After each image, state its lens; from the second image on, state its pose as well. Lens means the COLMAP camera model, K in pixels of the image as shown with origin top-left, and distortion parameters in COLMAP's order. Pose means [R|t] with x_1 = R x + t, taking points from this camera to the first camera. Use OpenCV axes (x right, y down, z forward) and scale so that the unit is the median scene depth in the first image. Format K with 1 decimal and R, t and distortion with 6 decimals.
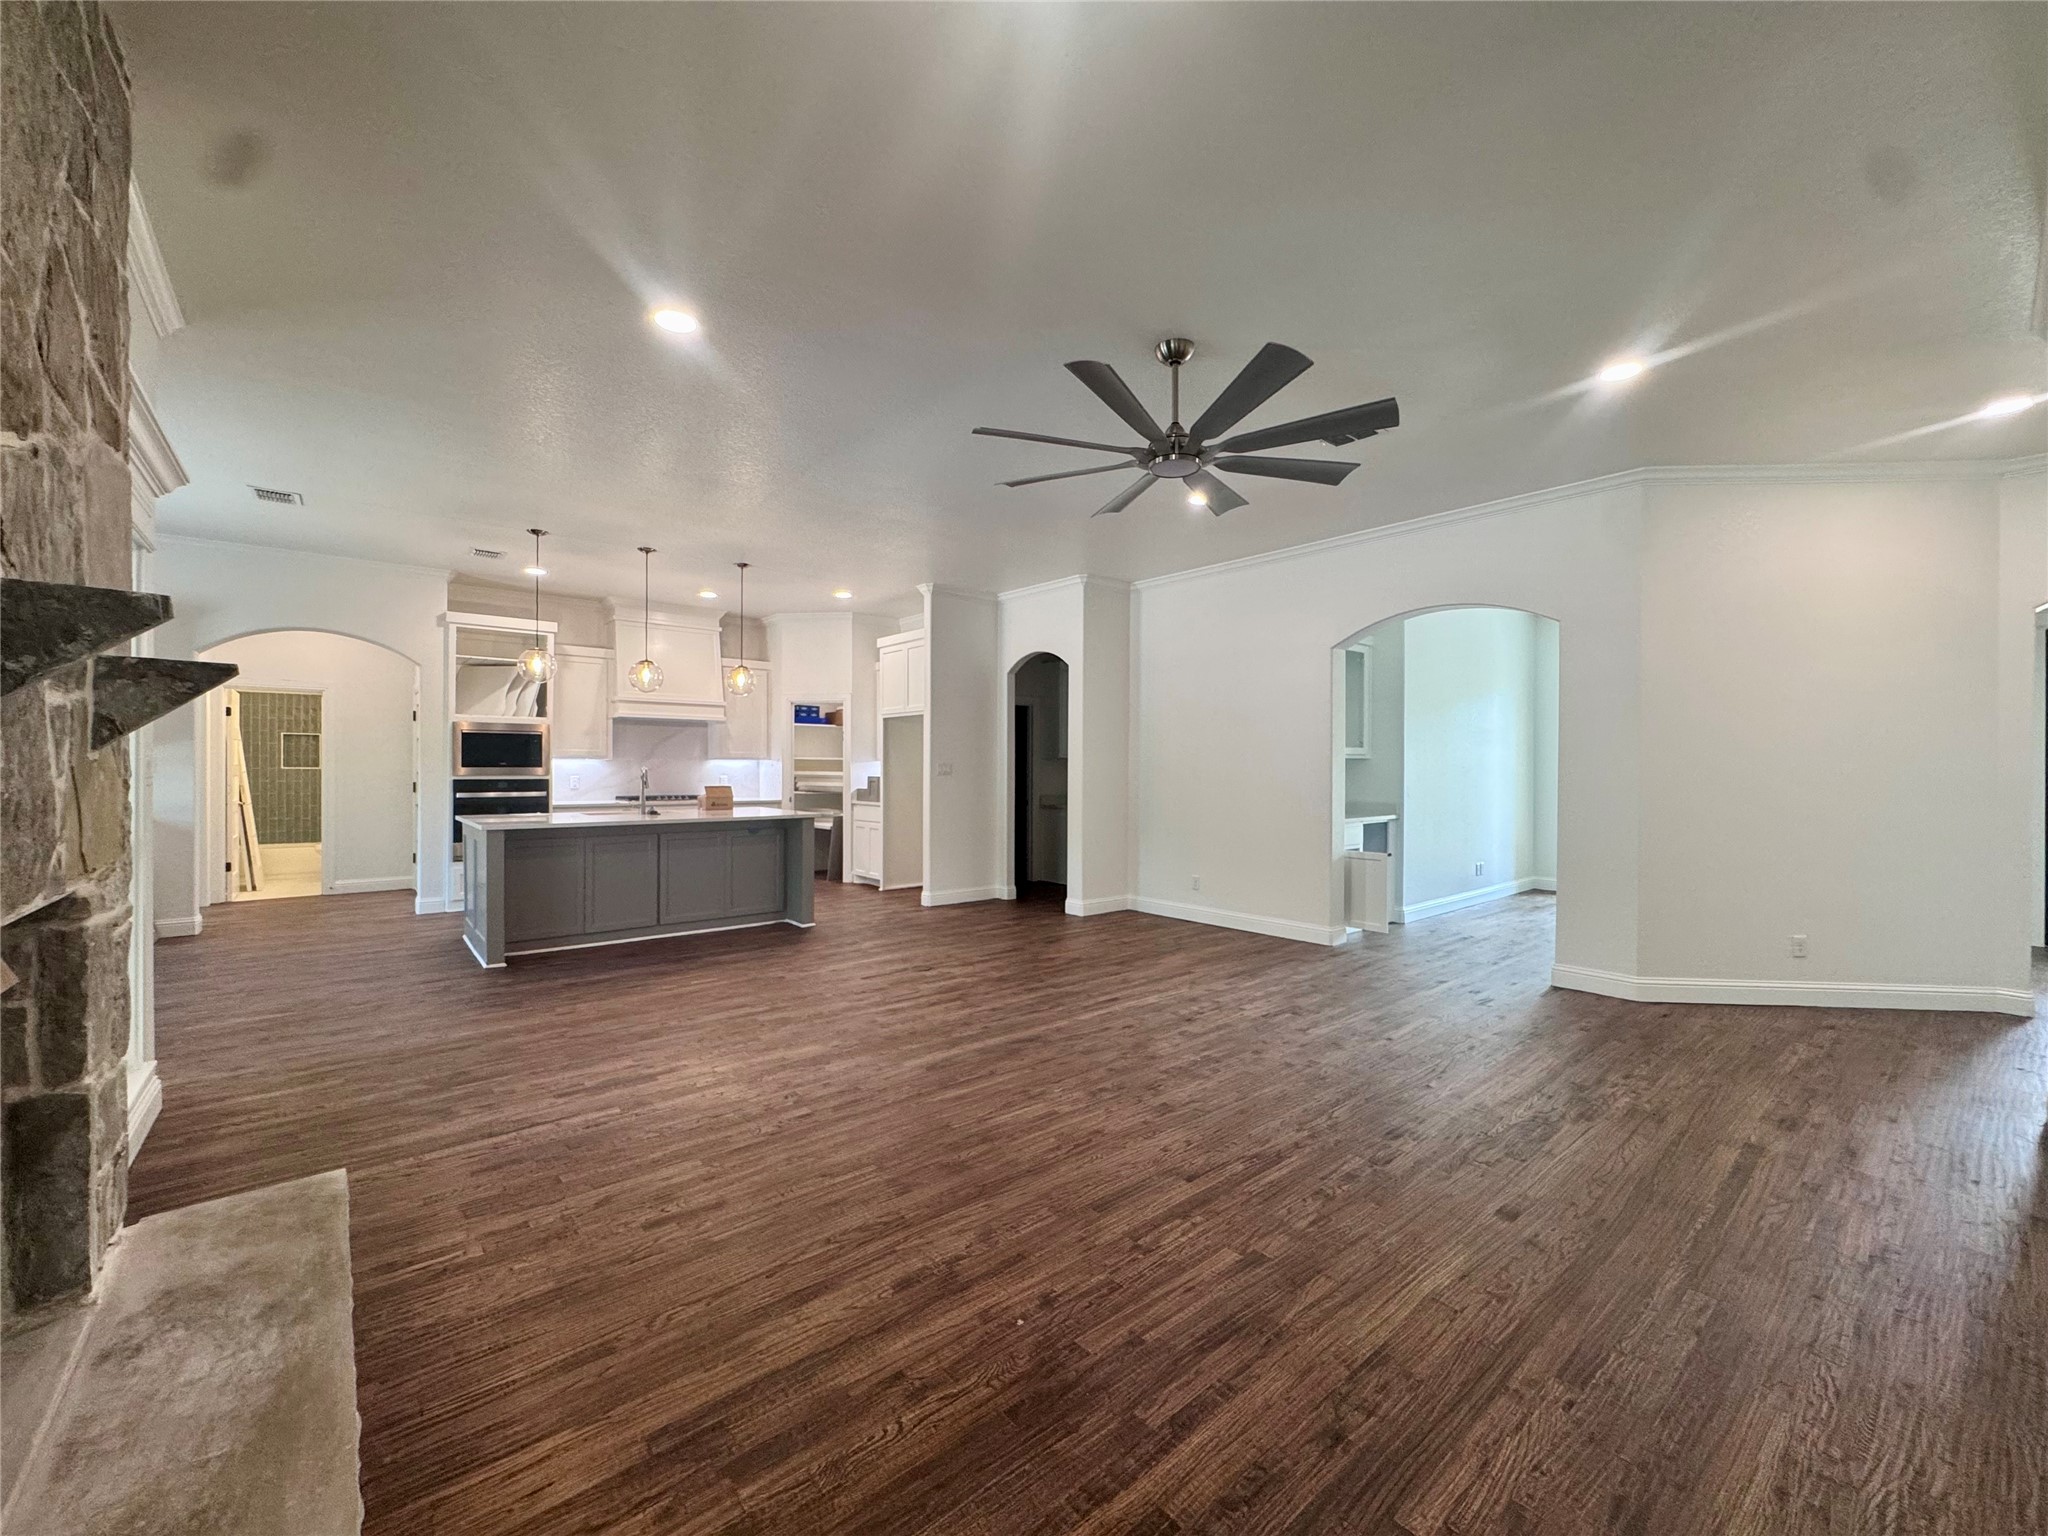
lens RADIAL K [[819.5, 0, 1022.9], [0, 819.5, 770.4], [0, 0, 1]] dist [-0.003802, 0.001446]
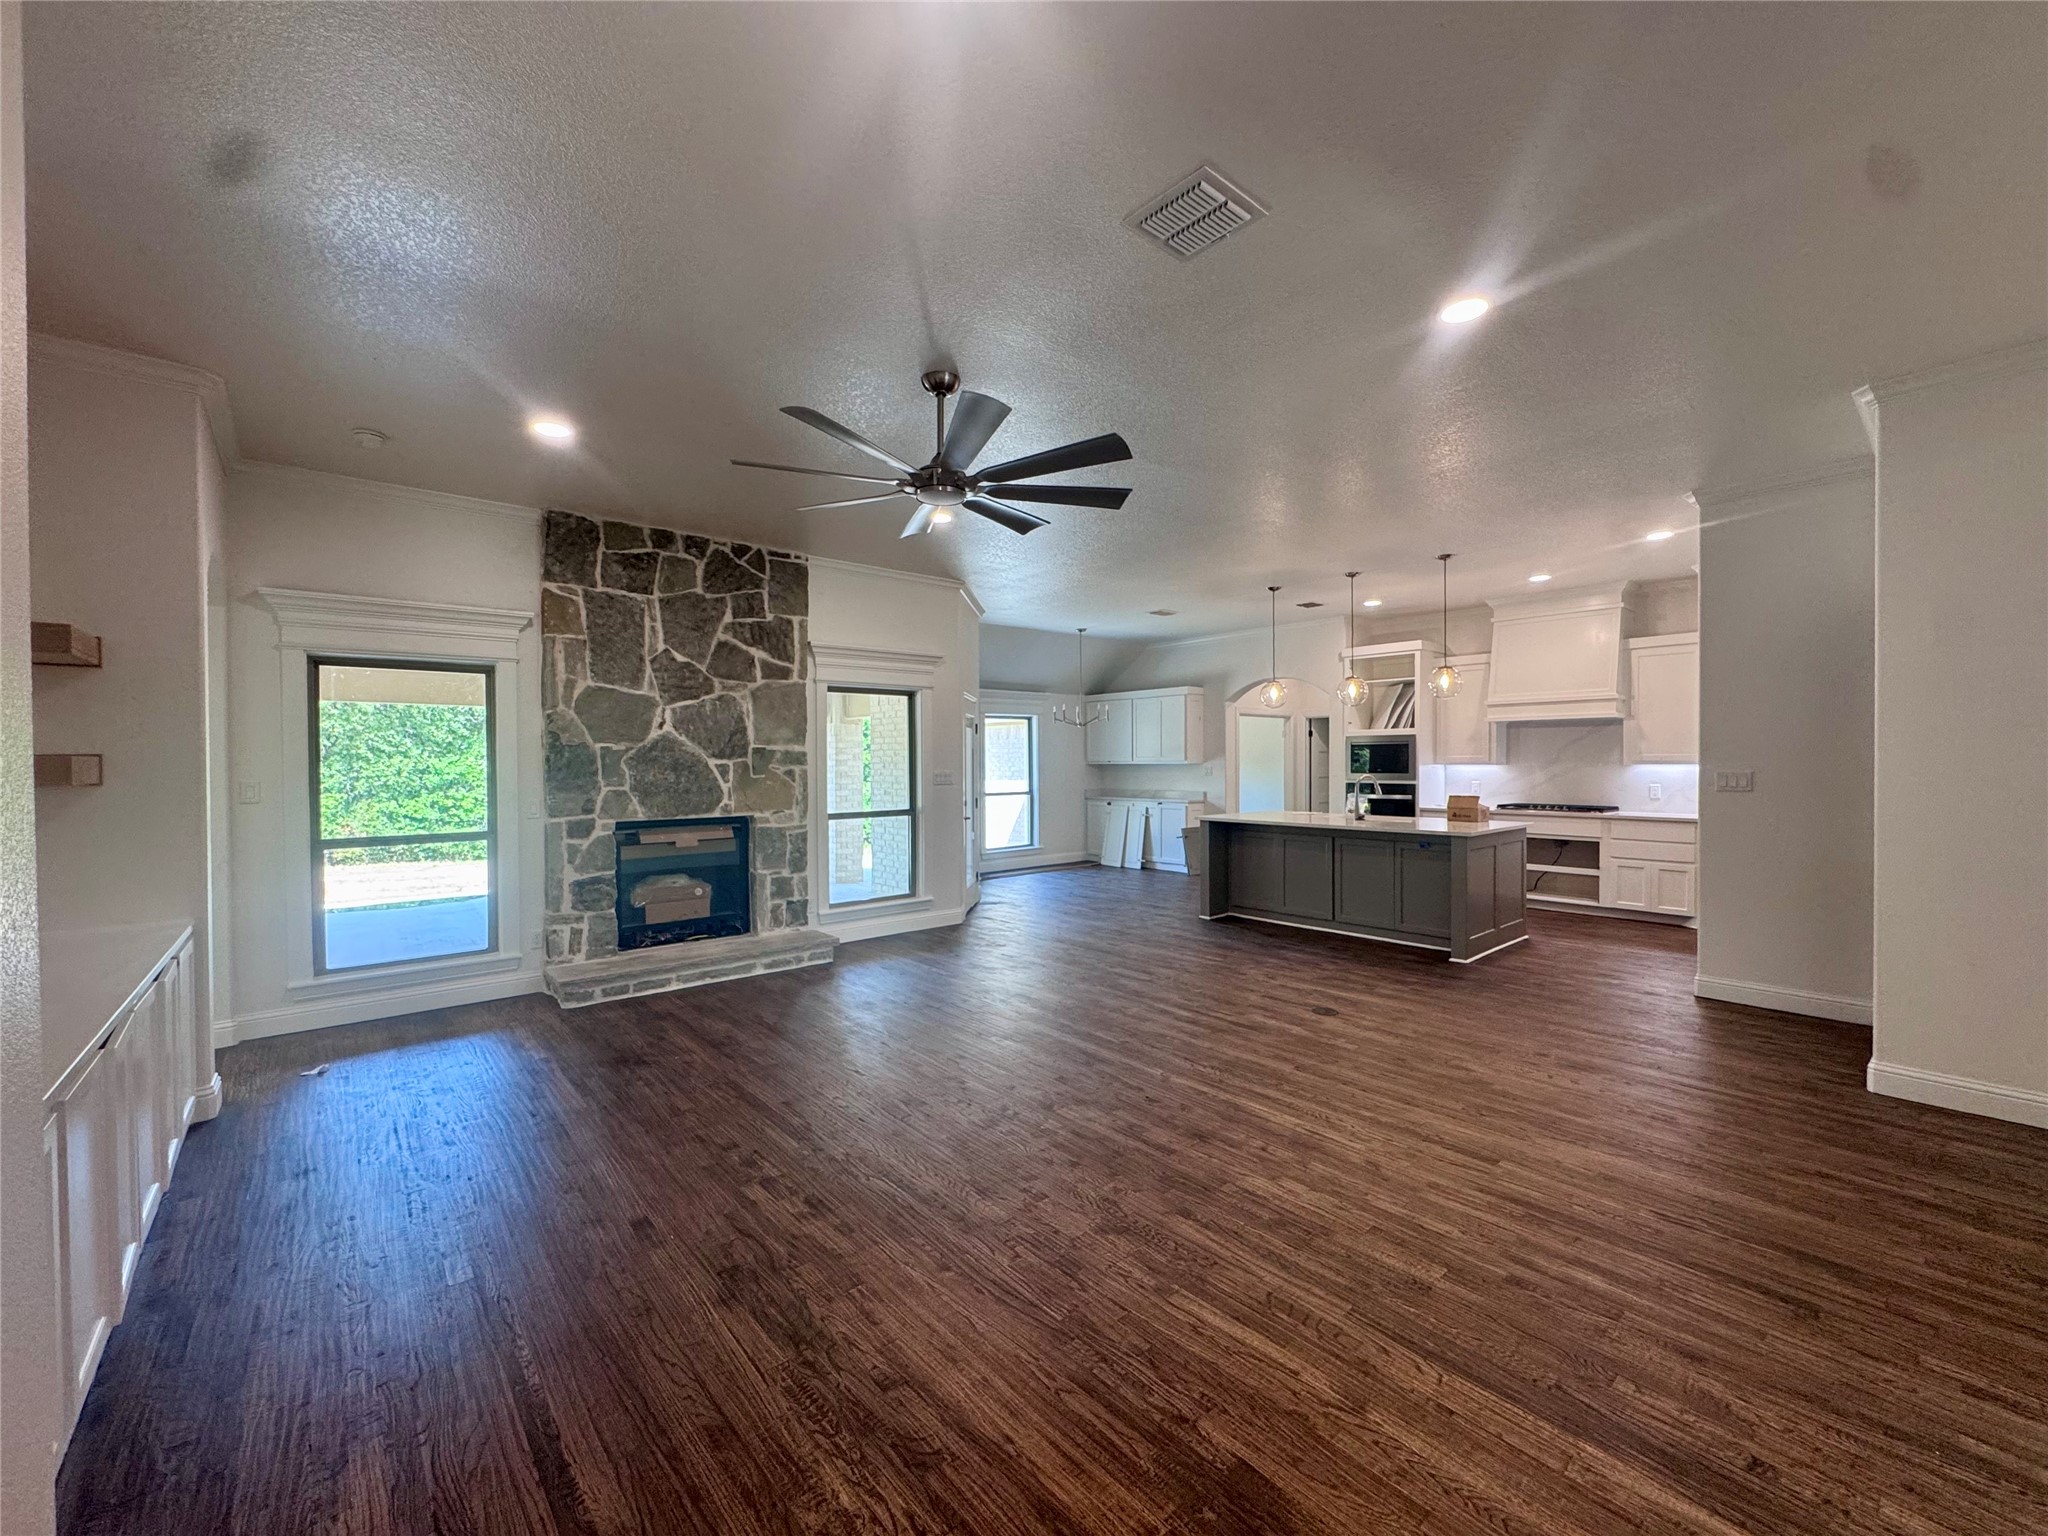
lens RADIAL K [[819.5, 0, 1025.8], [0, 819.5, 768.7], [0, 0, 1]] dist [-0.003802, 0.001446]
pose [[0.013046, 0.004248, -0.999906, 0.945155], [-0.000218, 0.999991, 0.004245, -0.026781], [0.999915, 0.000163, 0.013047, 0.849671]]
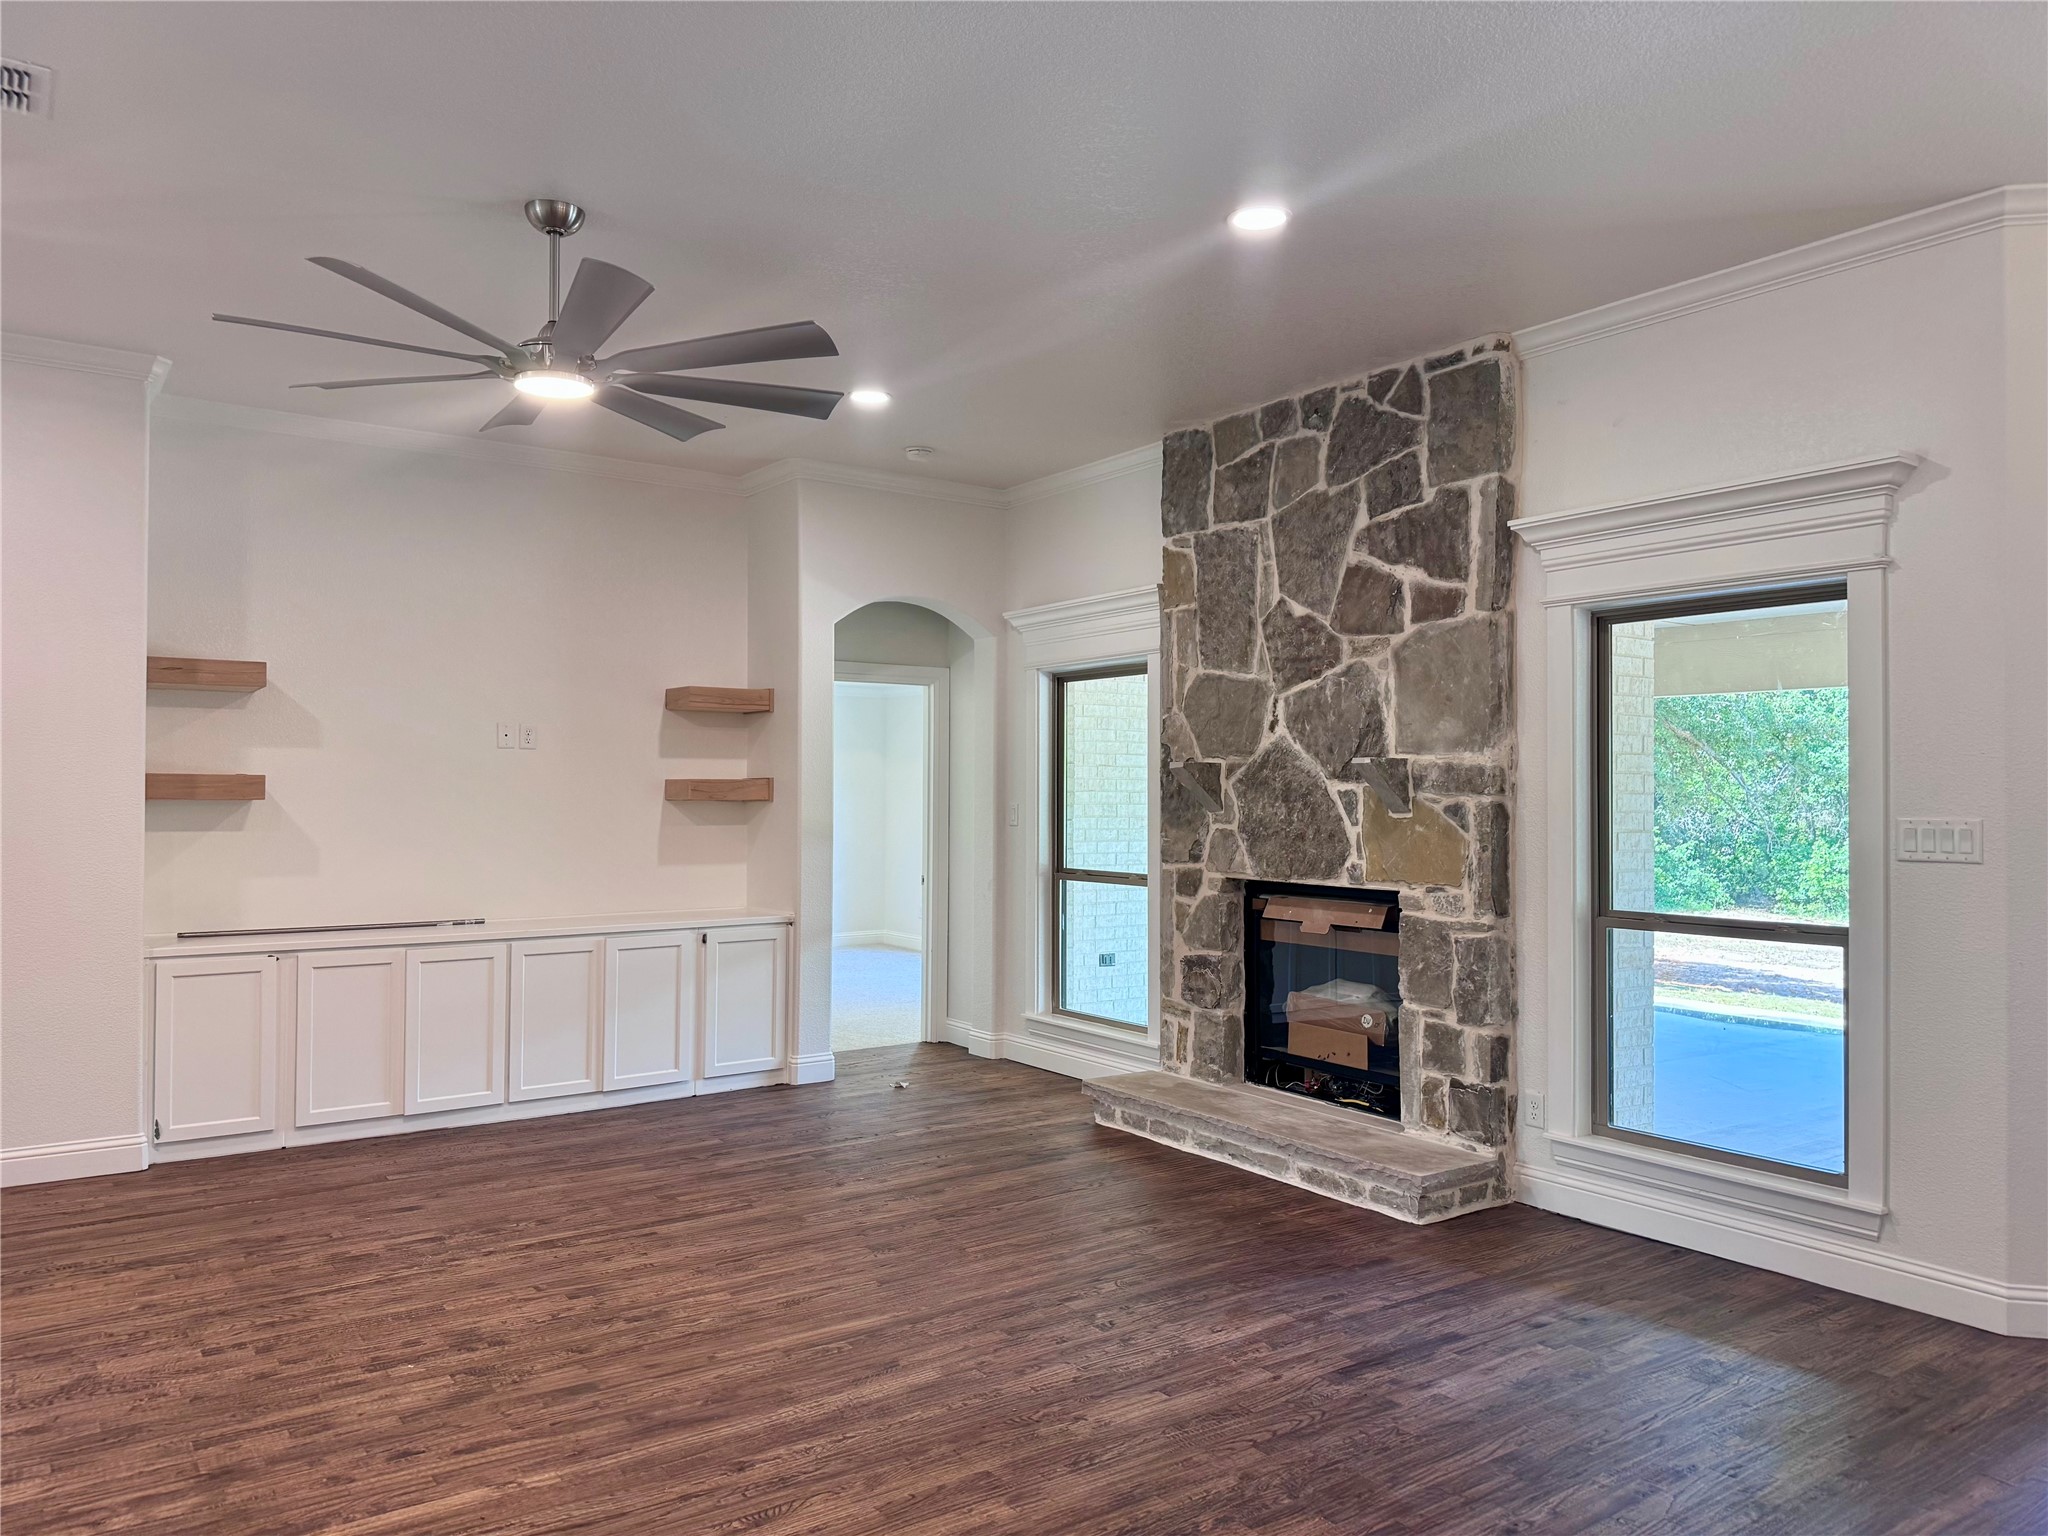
lens RADIAL K [[1434.8, 0, 1016.8], [0, 1434.8, 777.0], [0, 0, 1]] dist [0.084531, -0.099161]
pose [[-0.996244, -0.008464, 0.086170, -0.240107], [-0.009006, 0.999942, -0.005910, -0.031074], [-0.086115, -0.006664, -0.996263, 1.694719]]
